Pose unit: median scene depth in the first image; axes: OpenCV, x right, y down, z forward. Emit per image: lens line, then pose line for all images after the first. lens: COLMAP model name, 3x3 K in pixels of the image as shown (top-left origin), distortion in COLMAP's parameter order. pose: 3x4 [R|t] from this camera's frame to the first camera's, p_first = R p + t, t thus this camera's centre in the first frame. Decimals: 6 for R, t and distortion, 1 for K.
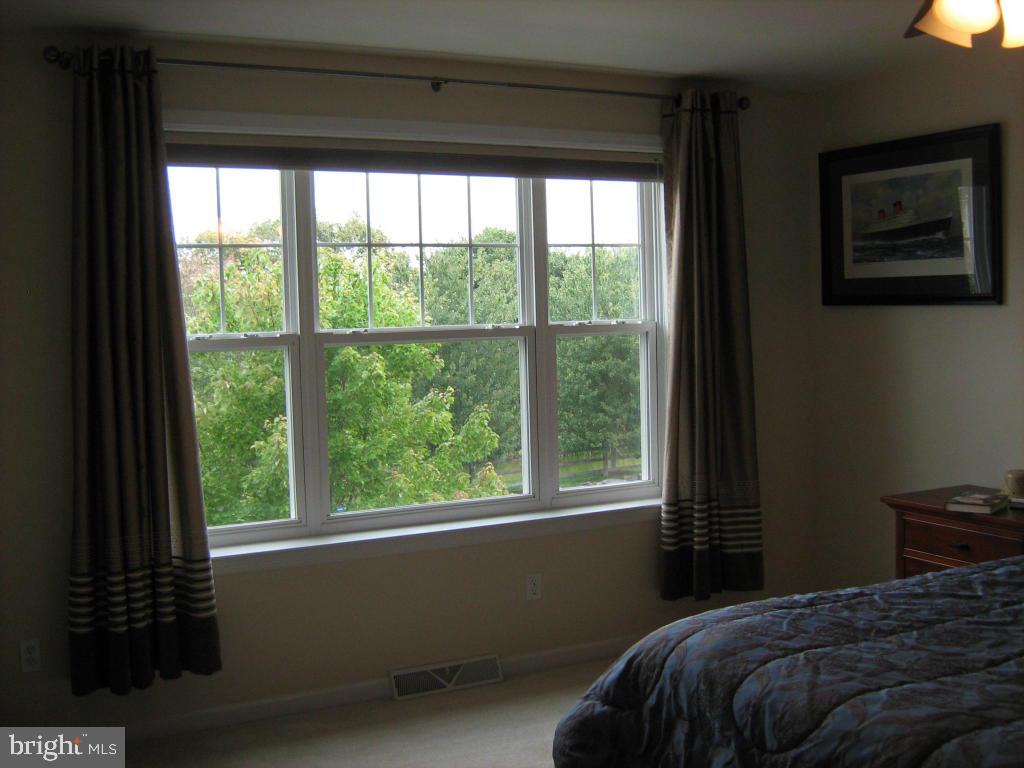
lens RADIAL K [[1173.8, 0, 517.4], [0, 1173.8, 383.1], [0, 0, 1]] dist [-0.099852, 0.000000]
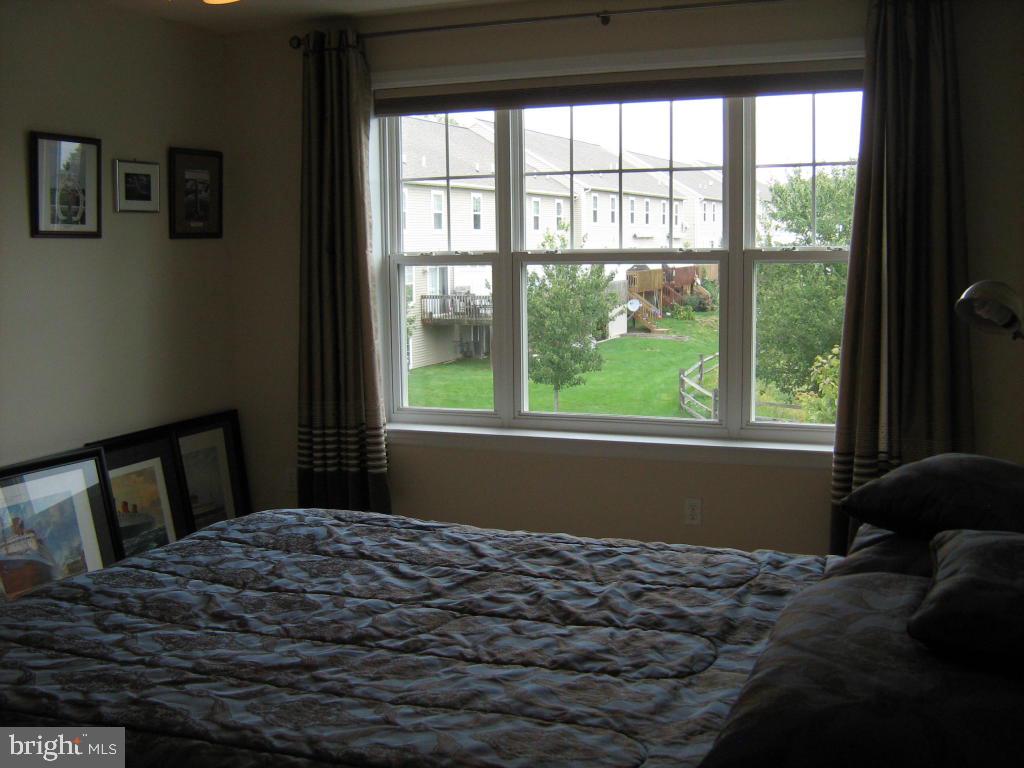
lens RADIAL K [[1173.8, 0, 519.8], [0, 1173.8, 378.7], [0, 0, 1]] dist [-0.099852, 0.000000]
pose [[0.640130, 0.106968, -0.760783, 0.711434], [-0.048617, 0.993915, 0.098840, -0.033145], [0.766727, -0.026283, 0.641435, 0.262280]]
